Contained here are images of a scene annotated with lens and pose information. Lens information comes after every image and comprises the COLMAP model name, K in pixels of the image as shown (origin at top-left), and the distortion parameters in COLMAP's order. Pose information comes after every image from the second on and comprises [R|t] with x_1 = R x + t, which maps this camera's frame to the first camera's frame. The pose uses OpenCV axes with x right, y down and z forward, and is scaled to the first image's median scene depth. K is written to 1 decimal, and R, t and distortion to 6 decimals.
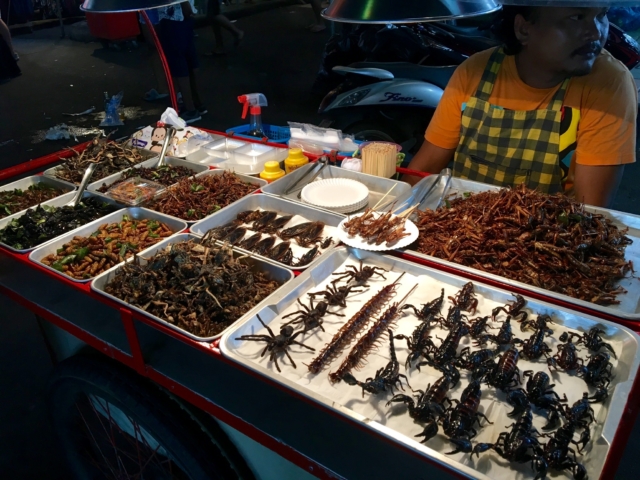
lens RADIAL K [[542.0, 0, 318.0], [0, 542.0, 240.2], [0, 0, 1]] dist [0.035225, -0.042953]
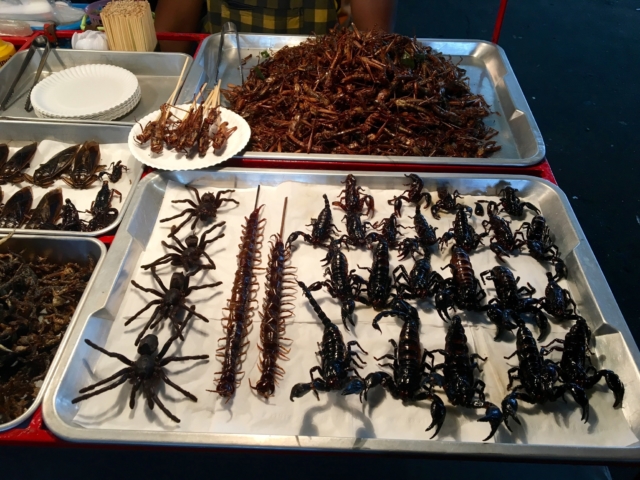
lens RADIAL K [[542.0, 0, 322.3], [0, 542.0, 241.3], [0, 0, 1]] dist [0.035225, -0.042953]
pose [[0.837395, -0.345799, 0.423311, -0.092003], [0.229079, 0.925177, 0.302605, -0.066373], [-0.496278, -0.156428, 0.853955, 0.327130]]
